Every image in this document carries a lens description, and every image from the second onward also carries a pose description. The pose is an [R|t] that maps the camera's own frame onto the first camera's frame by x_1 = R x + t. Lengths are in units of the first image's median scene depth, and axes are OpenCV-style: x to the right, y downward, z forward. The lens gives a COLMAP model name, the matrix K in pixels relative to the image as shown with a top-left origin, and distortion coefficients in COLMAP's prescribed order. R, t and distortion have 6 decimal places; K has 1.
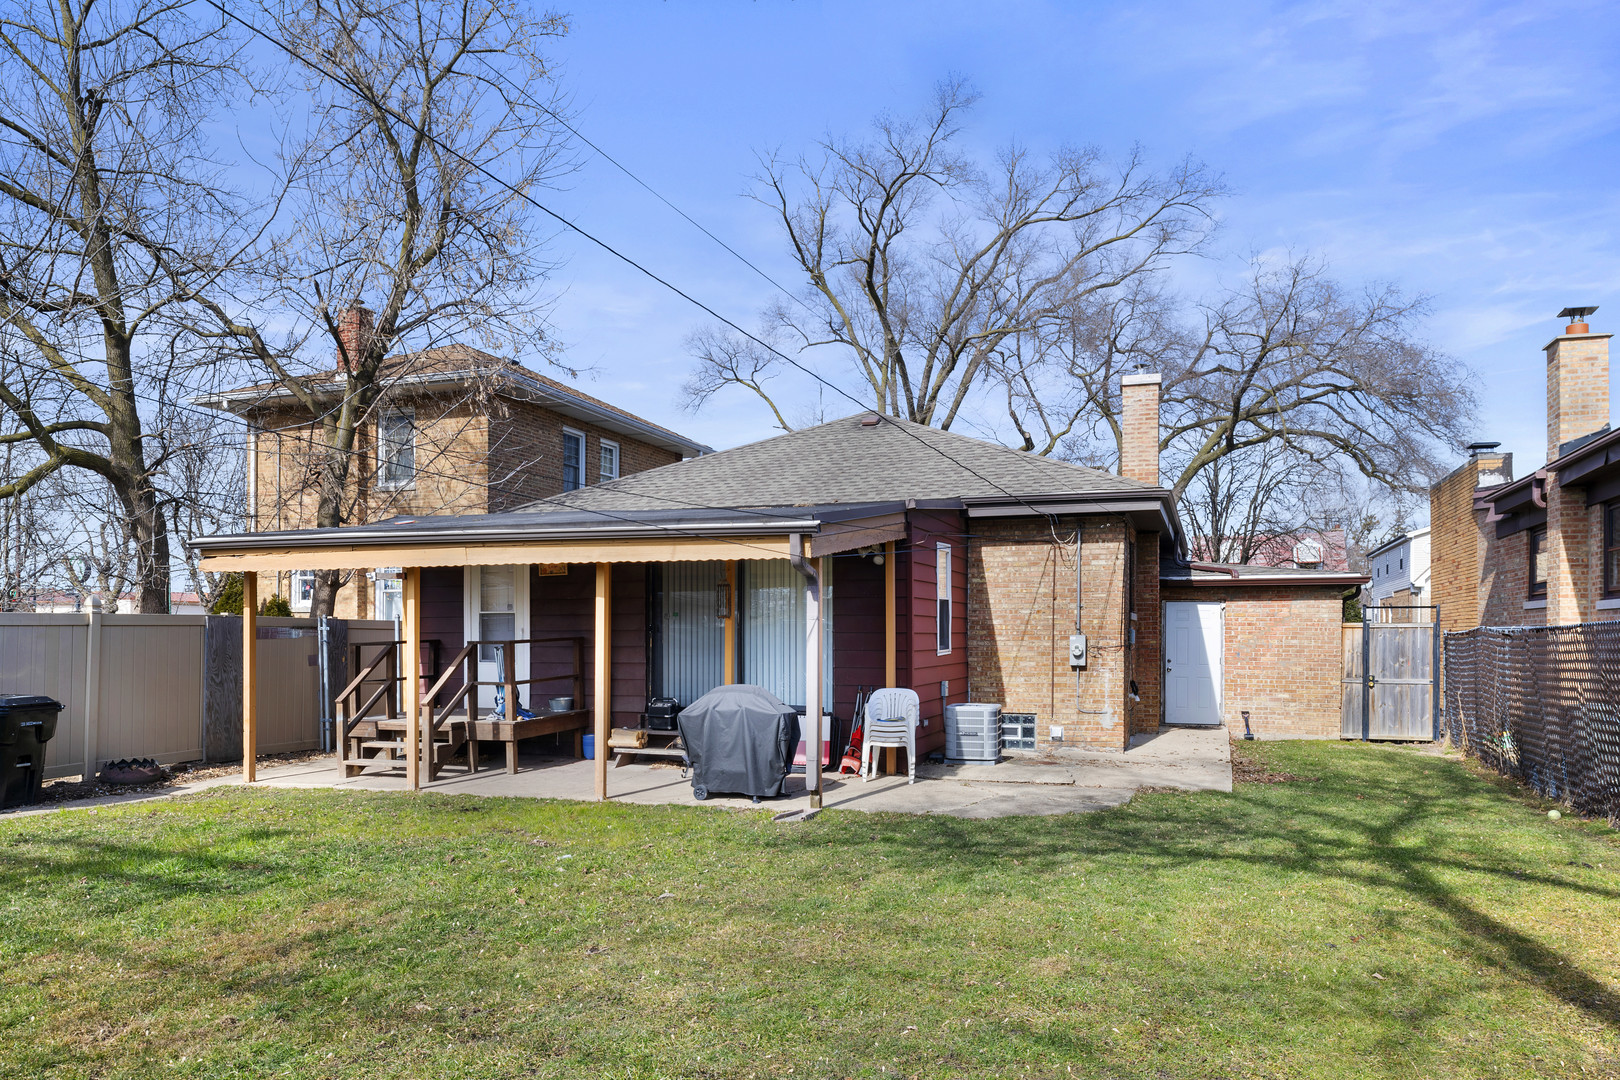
lens RADIAL K [[1143.3, 0, 808.8], [0, 1143.3, 629.0], [0, 0, 1]] dist [-0.006339, -0.003956]
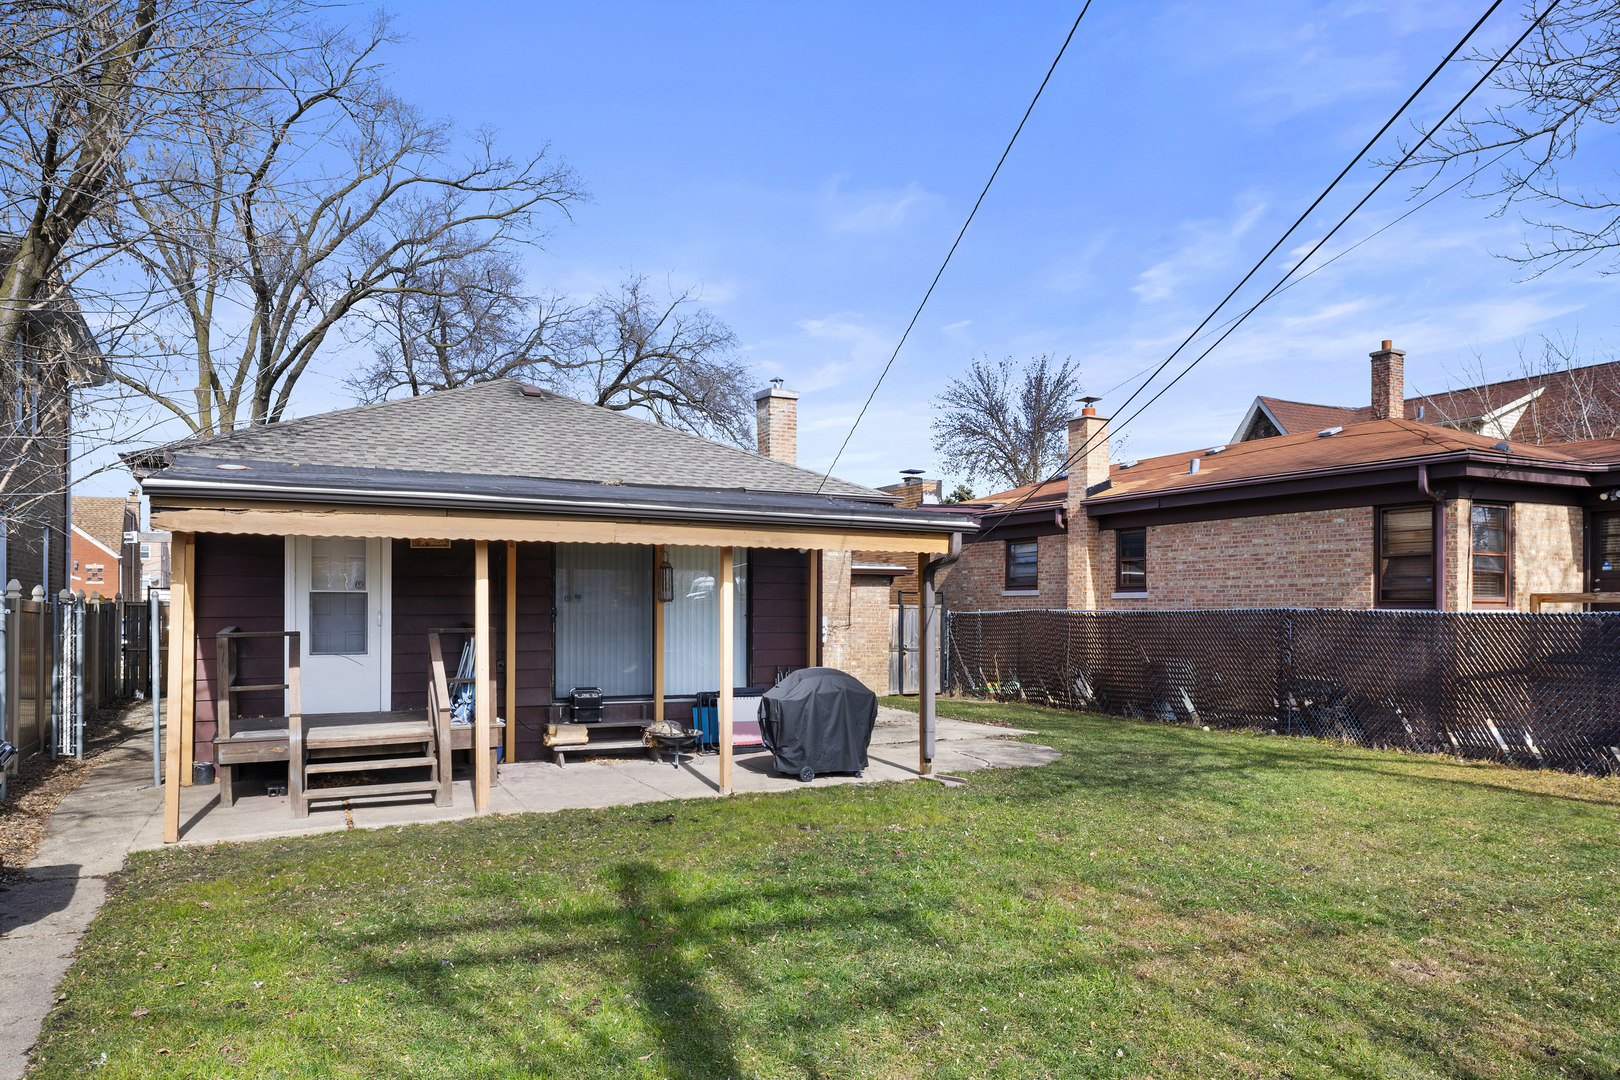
lens RADIAL K [[1143.3, 0, 808.8], [0, 1143.3, 629.0], [0, 0, 1]] dist [-0.006339, -0.003956]
pose [[0.701316, -0.016529, 0.712659, -0.575842], [-0.000756, 0.999713, 0.023931, -0.009408], [-0.712850, -0.017322, 0.701103, 0.190941]]
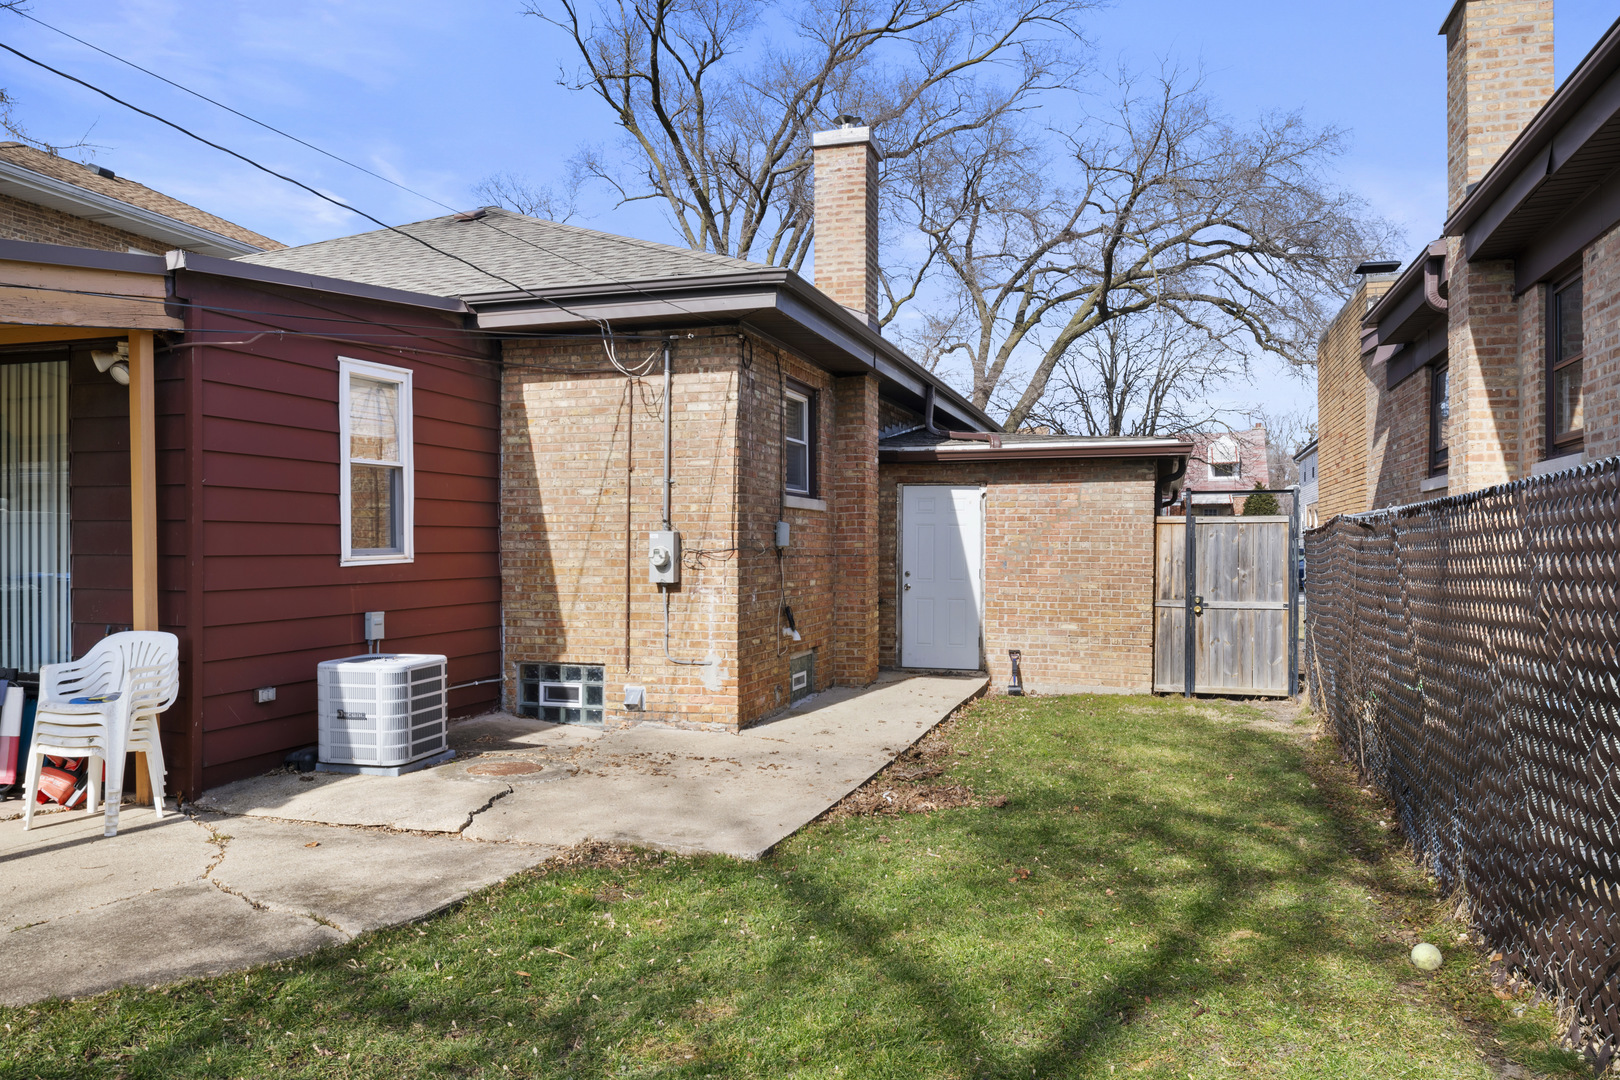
lens RADIAL K [[1133.4, 0, 810.0], [0, 1133.4, 540.0], [0, 0, 1]] dist [-0.009377, -0.004850]
pose [[0.999476, -0.000251, 0.032354, 0.281826], [0.000271, 1.000000, -0.000599, 0.010077], [-0.032354, 0.000607, 0.999476, 0.404398]]
